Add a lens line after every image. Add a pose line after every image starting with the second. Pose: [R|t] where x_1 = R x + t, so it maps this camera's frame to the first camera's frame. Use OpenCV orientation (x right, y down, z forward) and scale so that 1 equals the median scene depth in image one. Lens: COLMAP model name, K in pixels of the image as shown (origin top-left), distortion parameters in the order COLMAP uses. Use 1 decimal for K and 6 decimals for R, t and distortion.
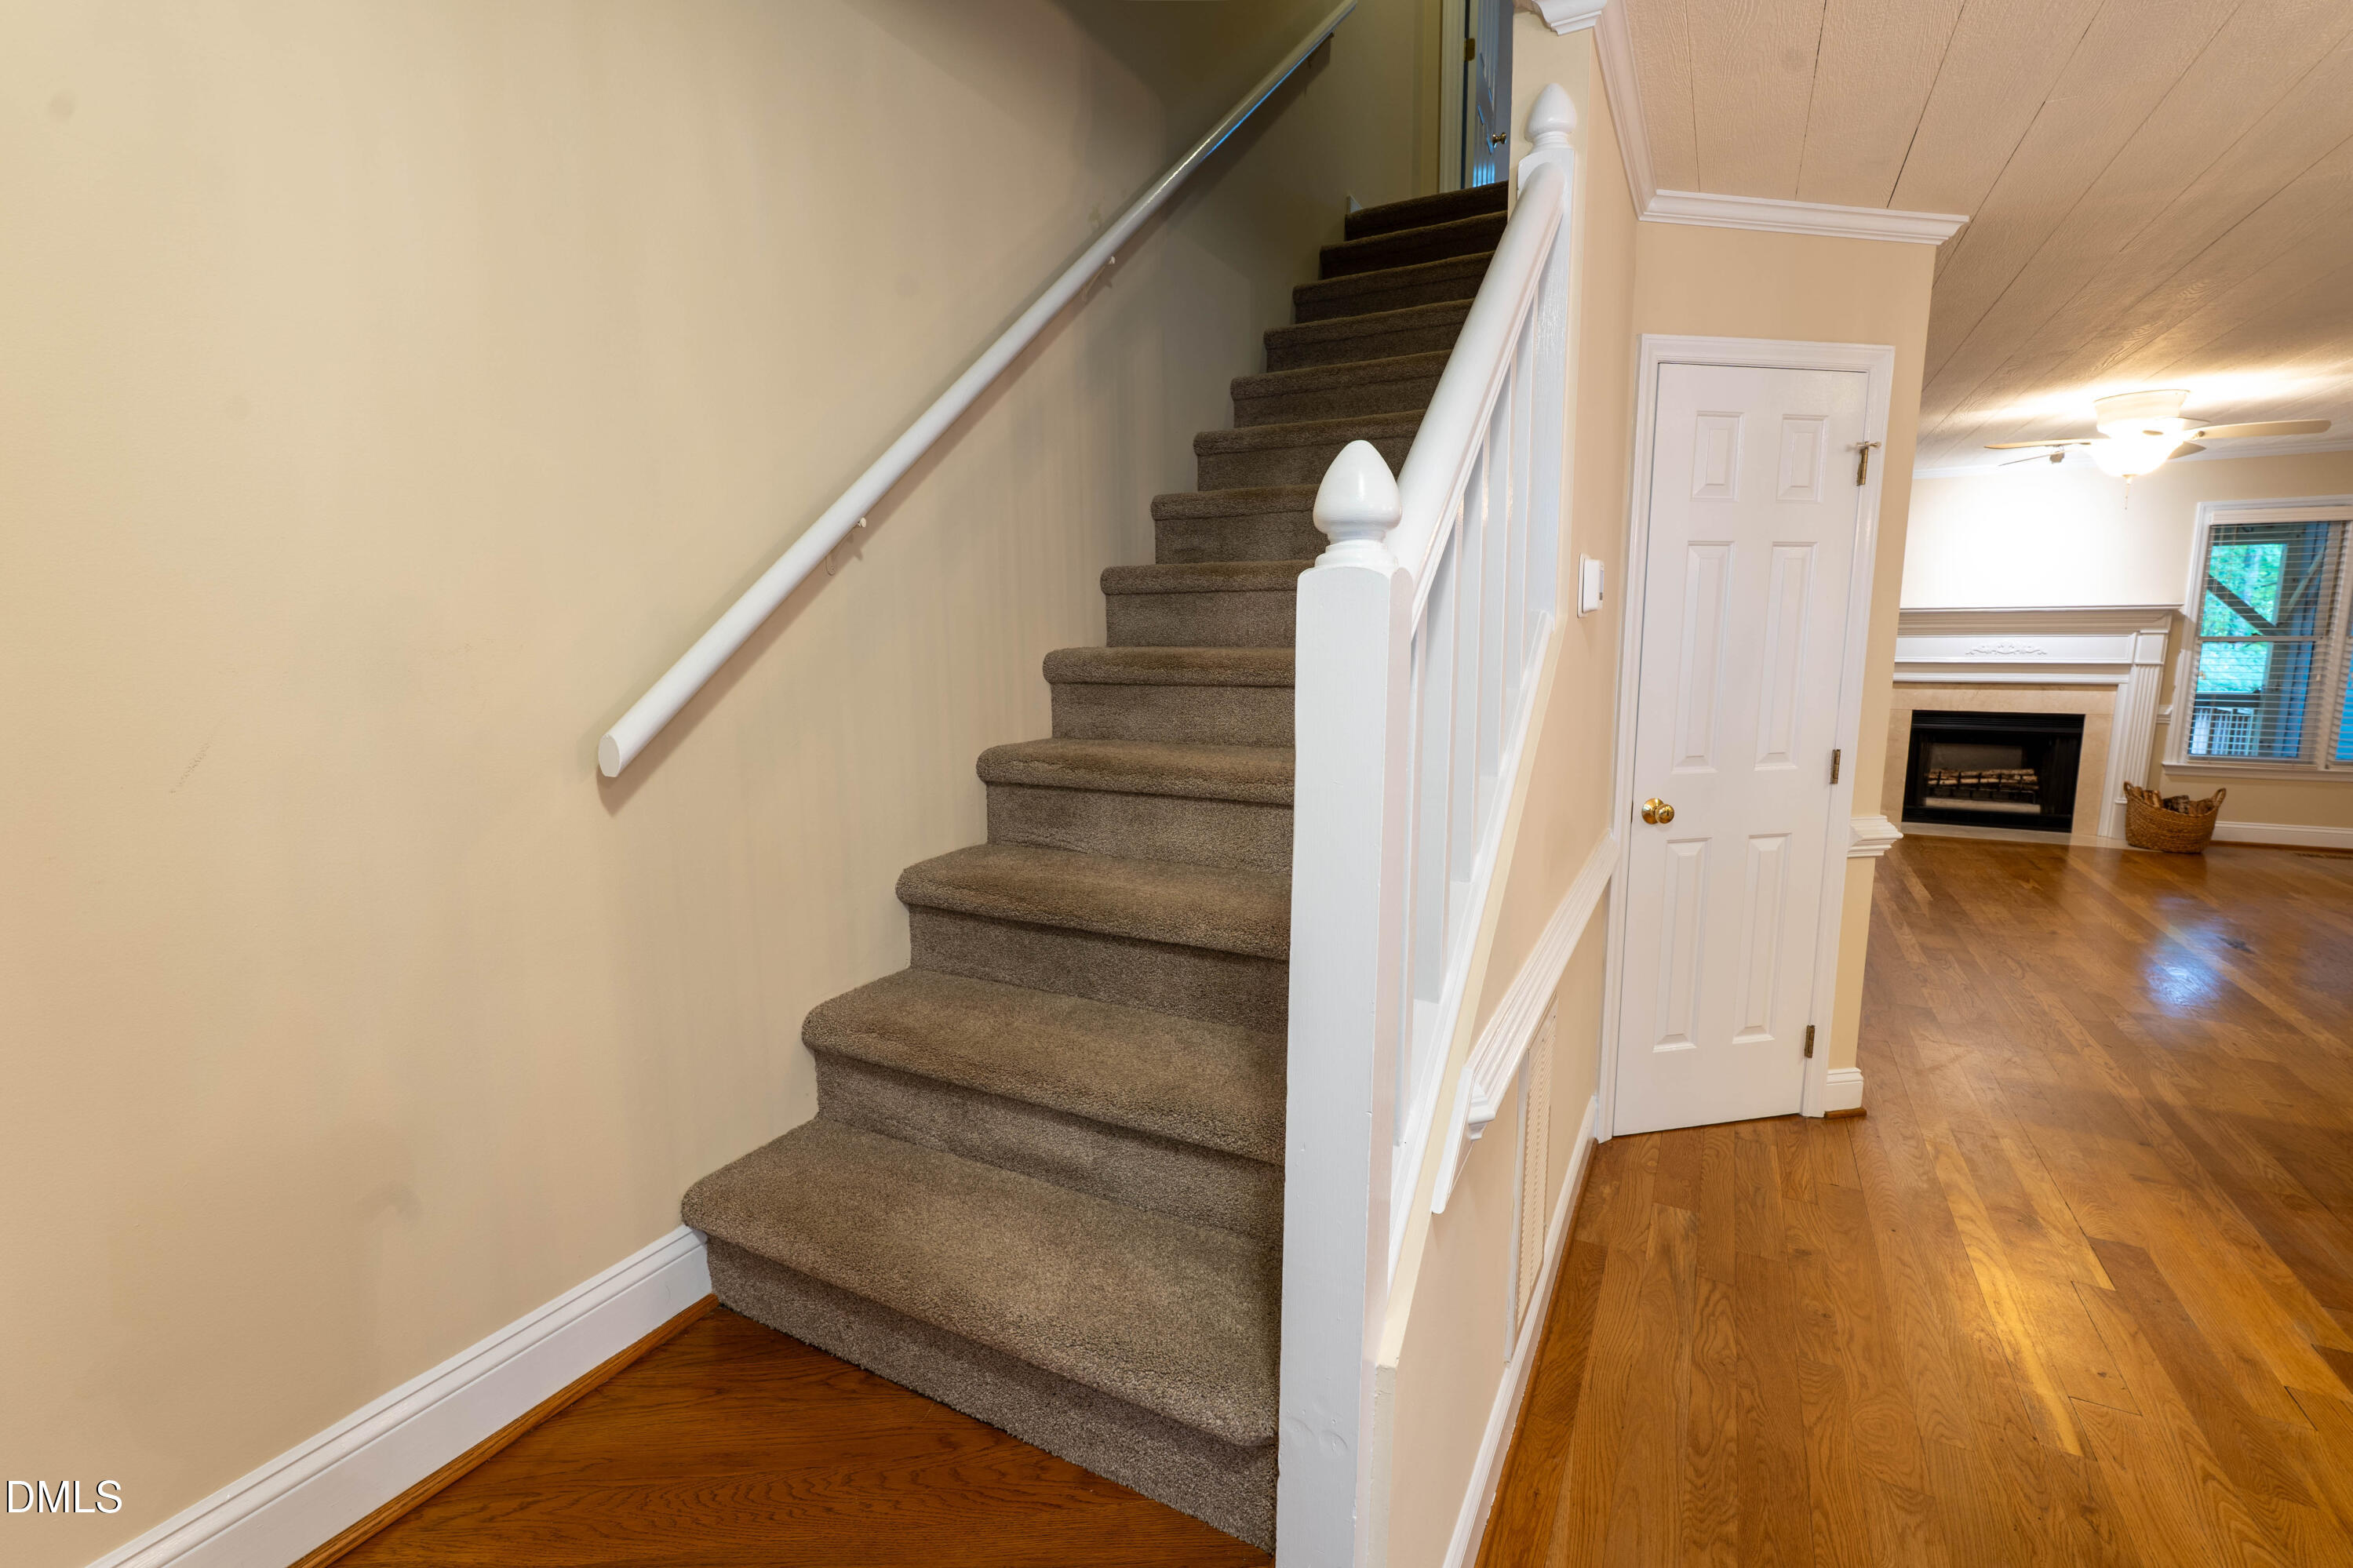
lens RADIAL K [[1031.3, 0, 1151.2], [0, 1031.3, 791.7], [0, 0, 1]] dist [-0.004331, 0.000514]
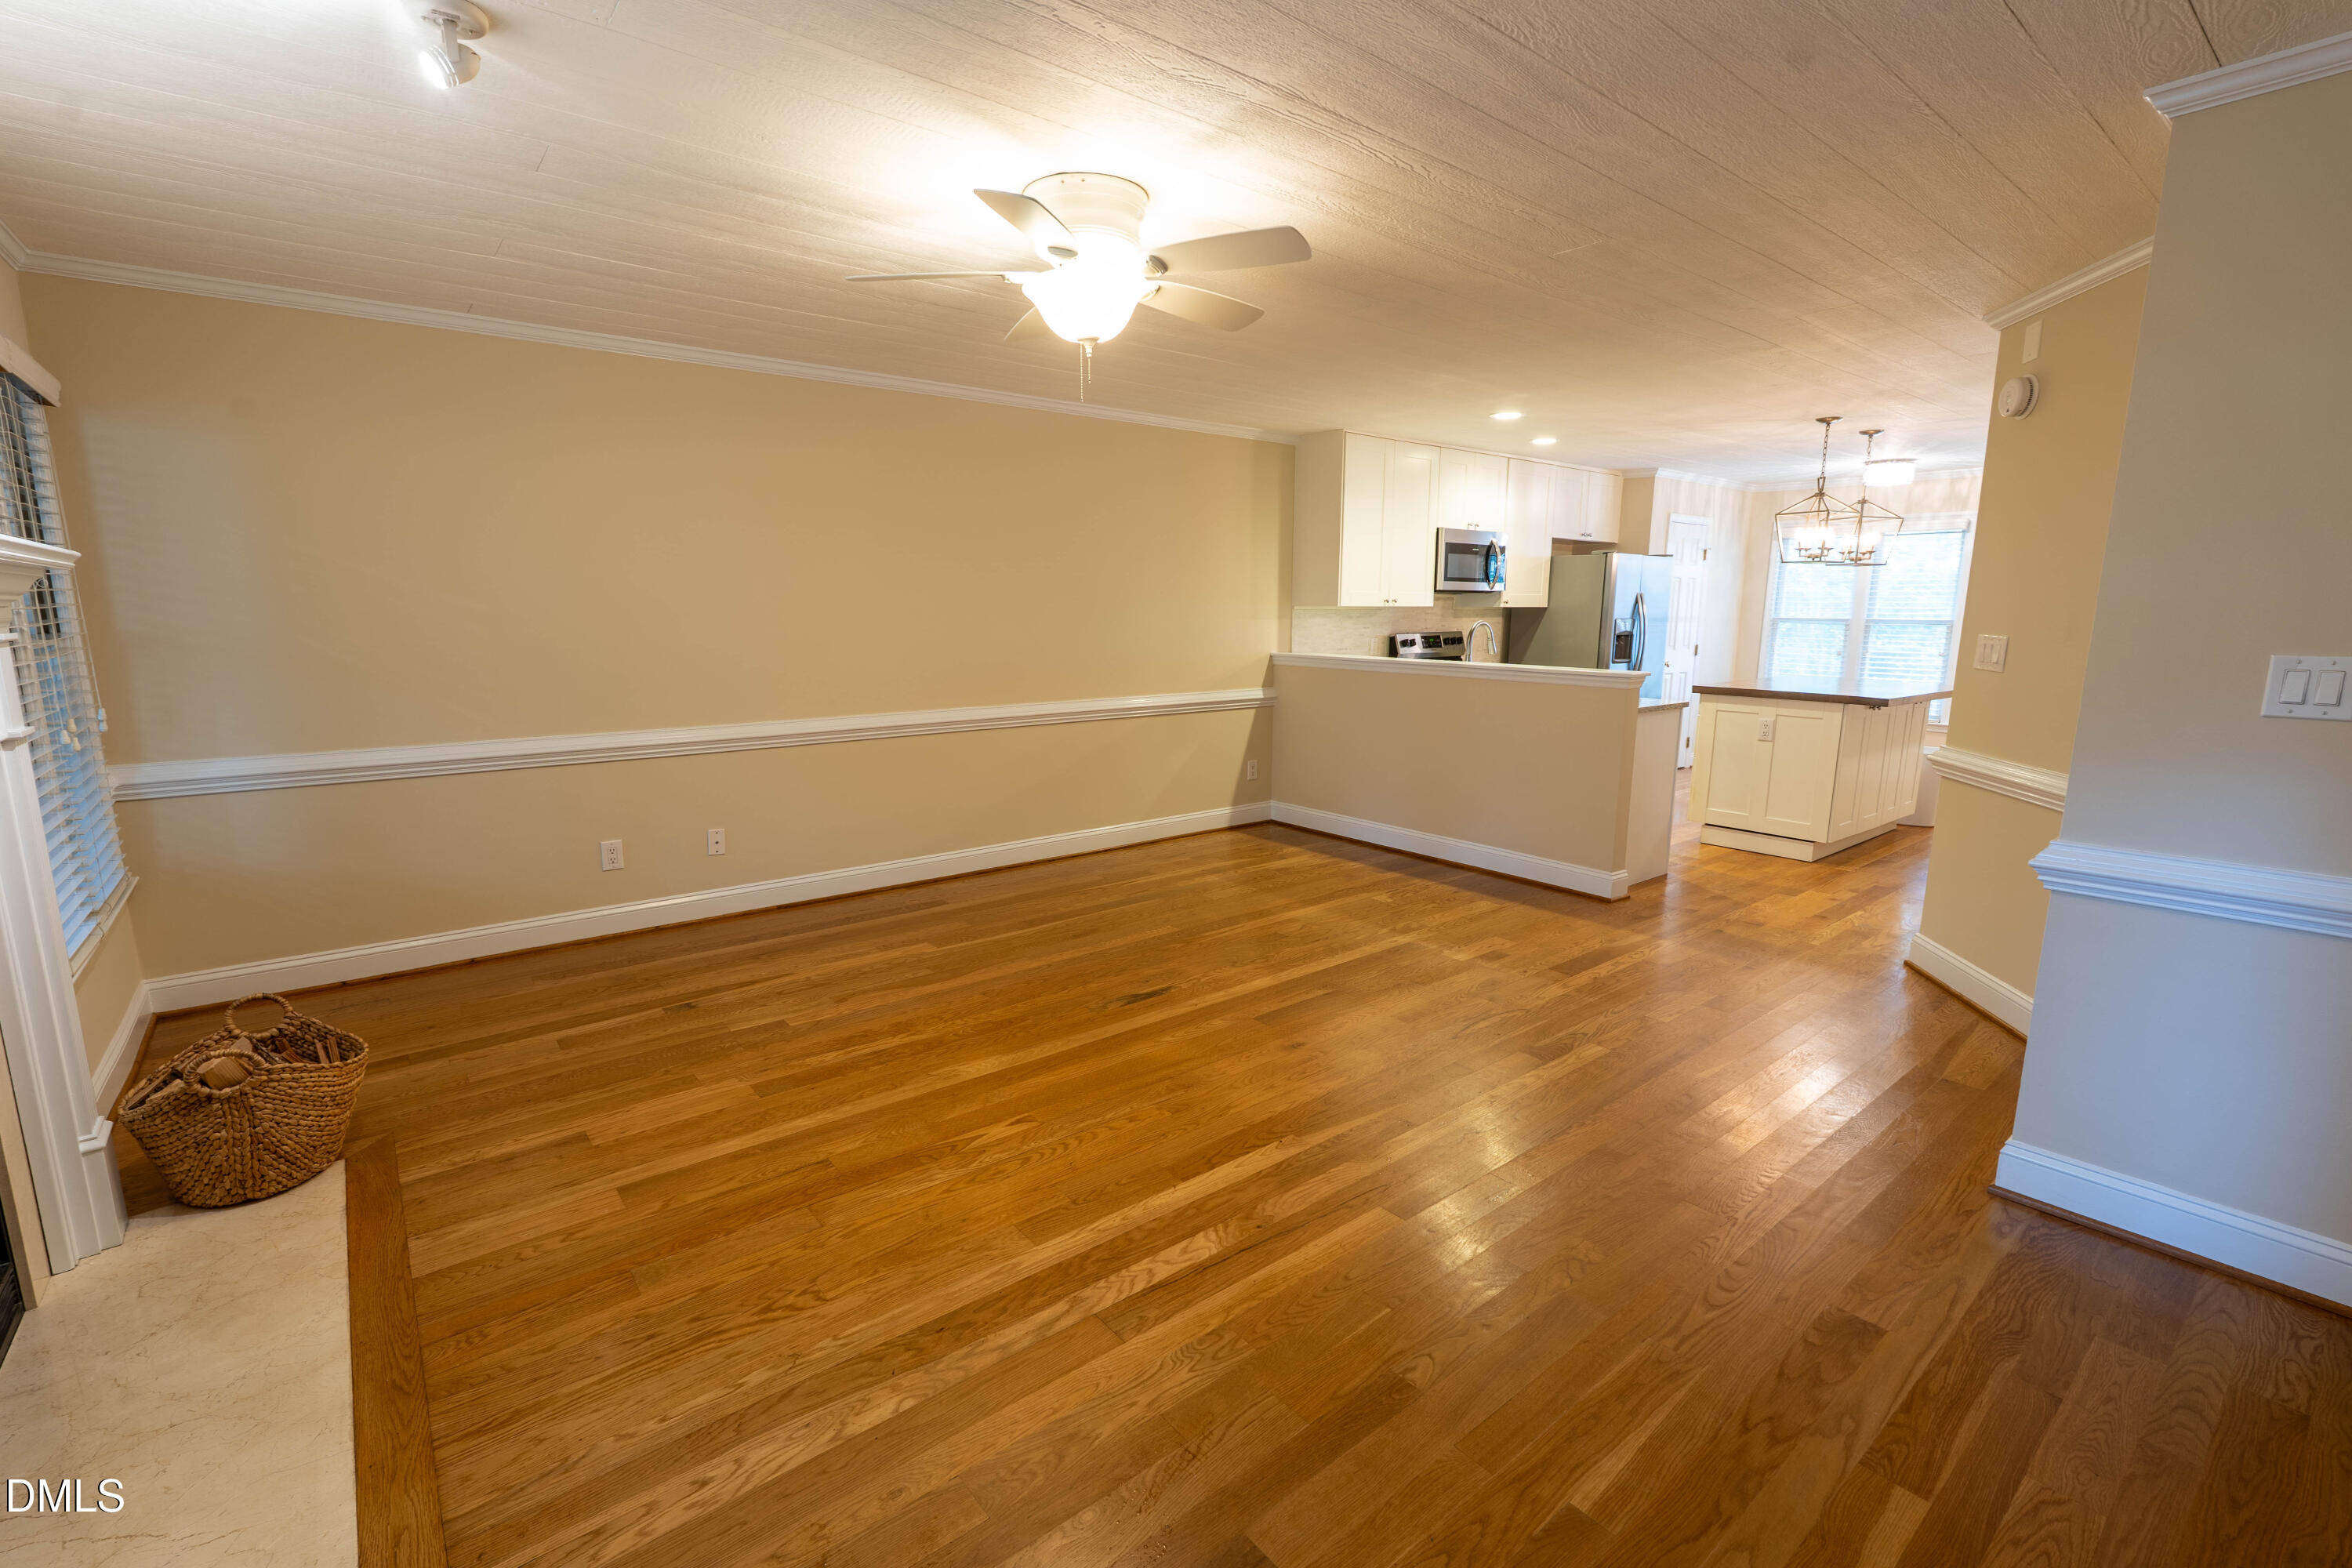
lens RADIAL K [[1031.0, 0, 1166.9], [0, 1031.0, 790.3], [0, 0, 1]] dist [-0.004331, 0.000514]
pose [[-0.926066, -0.058618, 0.372780, 0.490451], [0.066824, 0.946776, 0.314882, -0.177446], [-0.371397, 0.316512, -0.872860, 1.103837]]
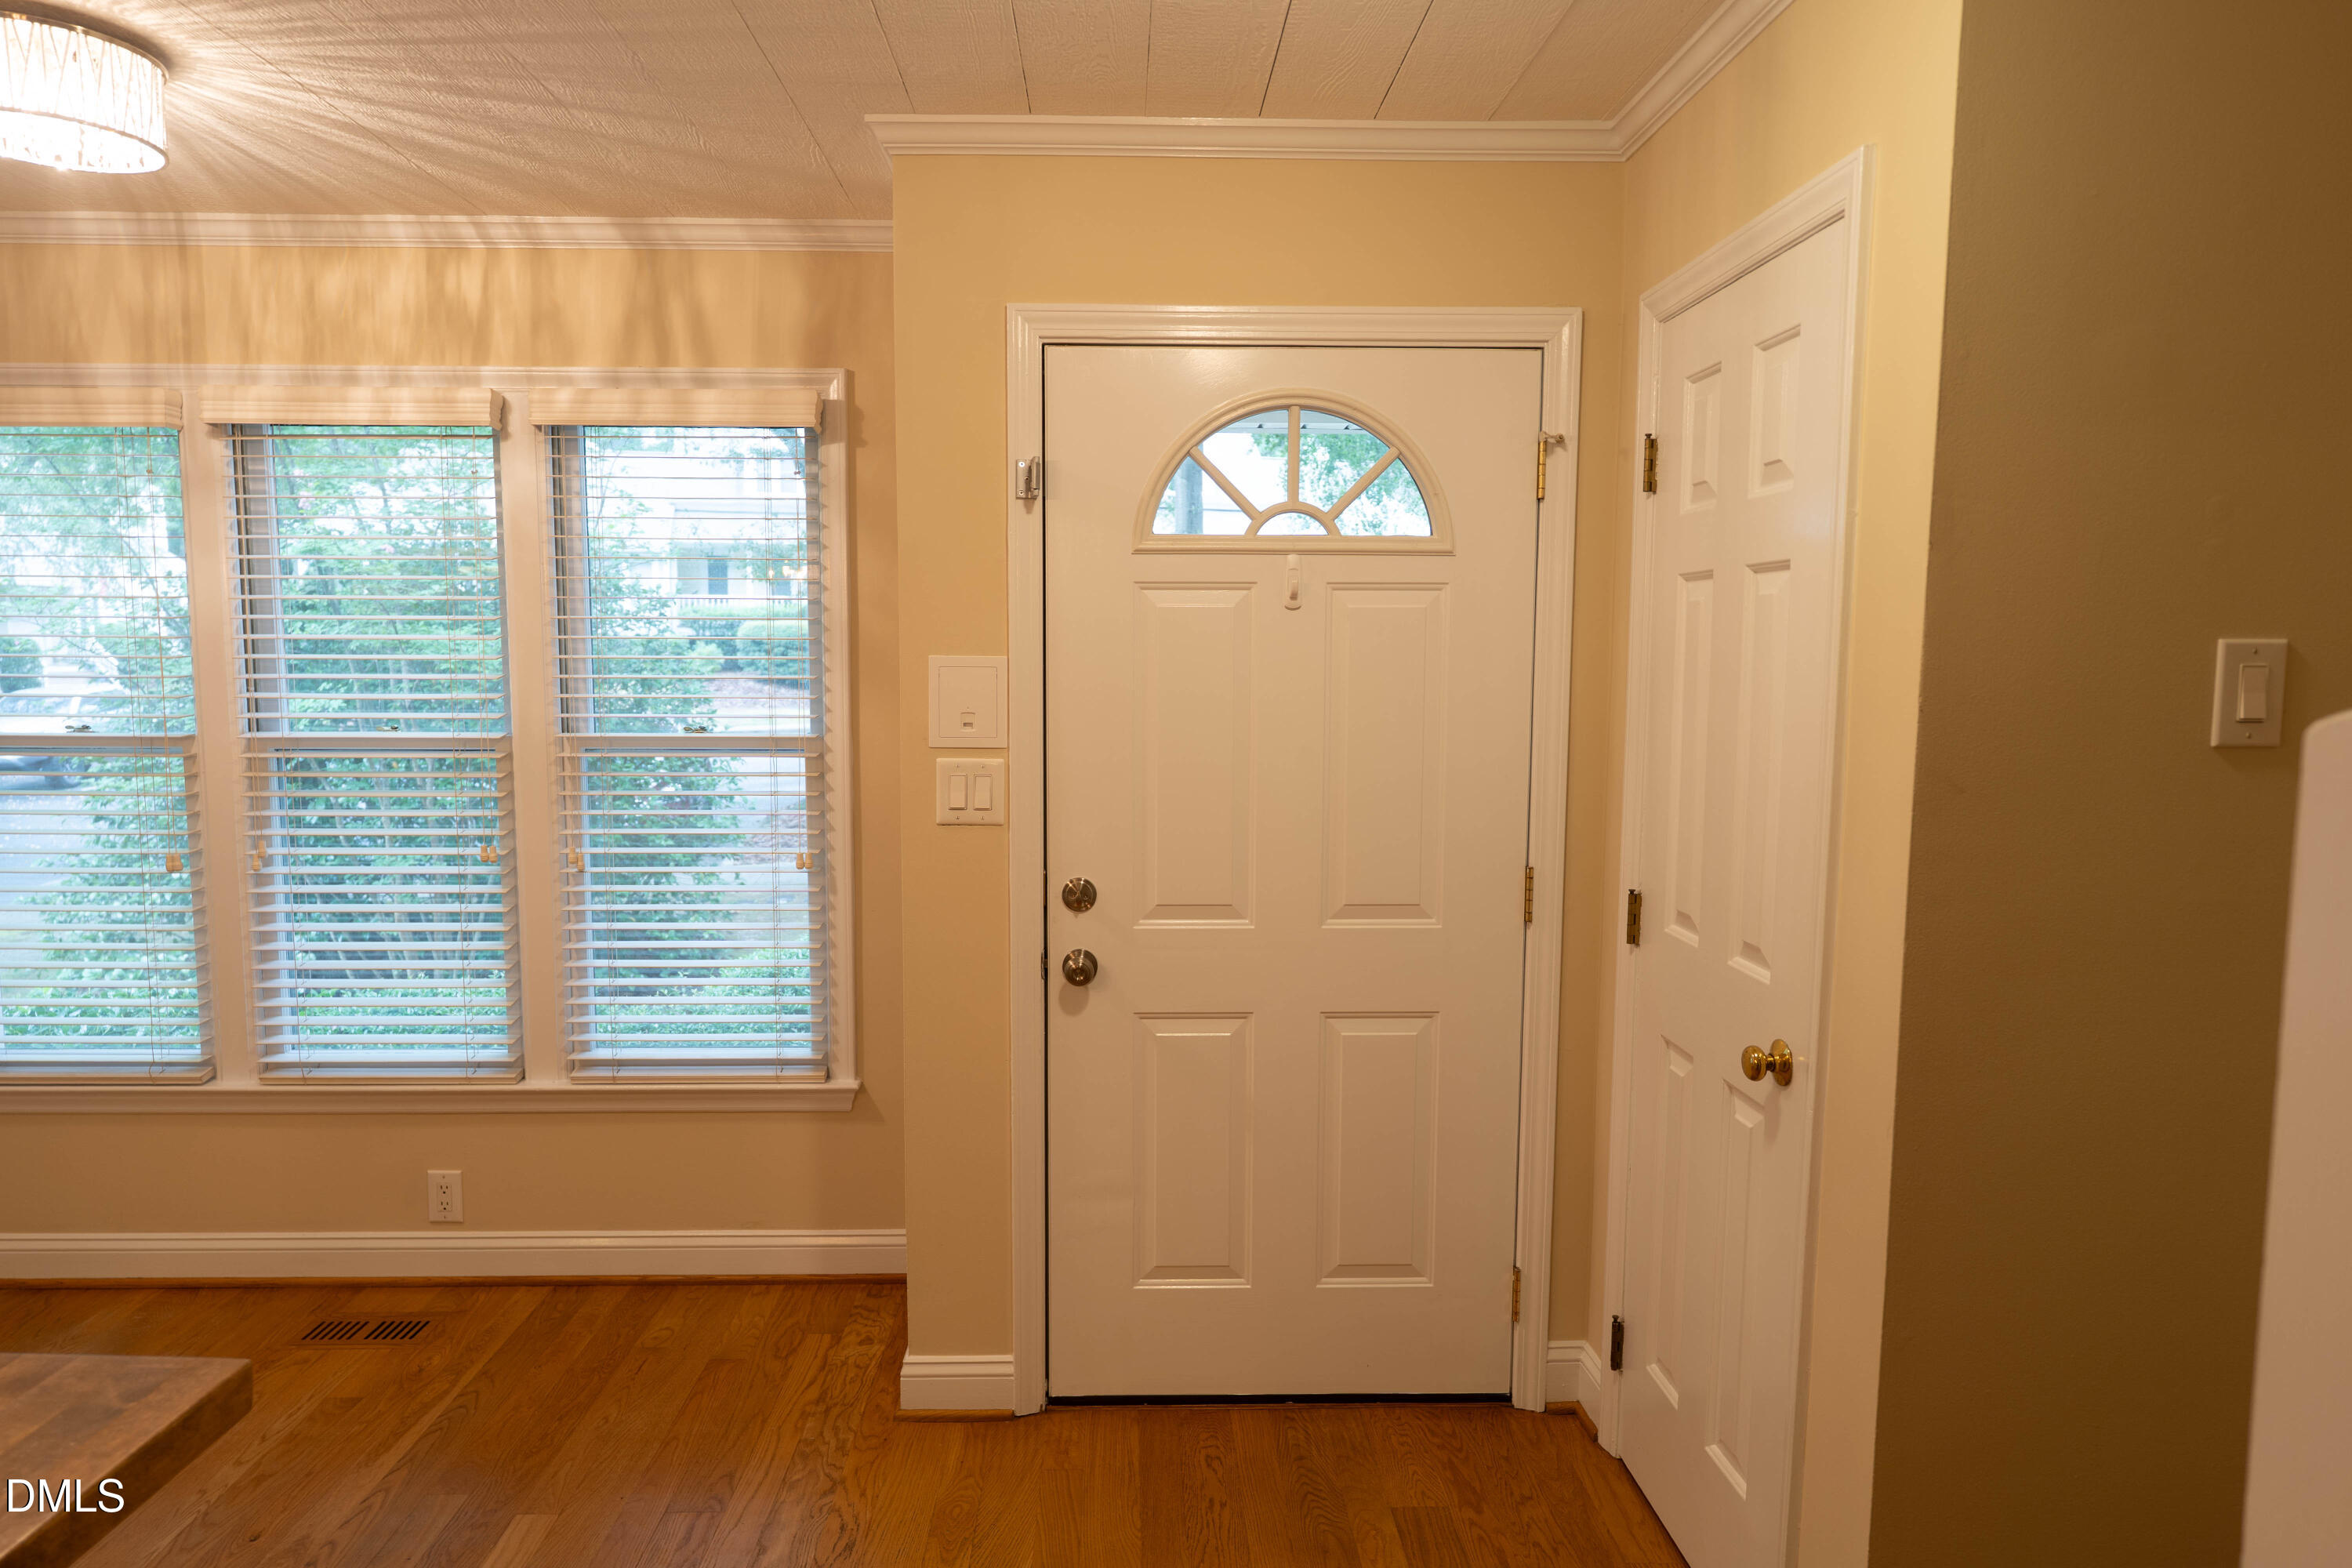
lens RADIAL K [[1418.0, 0, 1159.8], [0, 1418.0, 785.8], [0, 0, 1]] dist [-0.004564, -0.000883]
pose [[-0.862435, 0.056736, -0.502977, 0.155233], [-0.074259, 0.968764, 0.236606, -0.041617], [0.500690, 0.241408, -0.831283, 0.178181]]
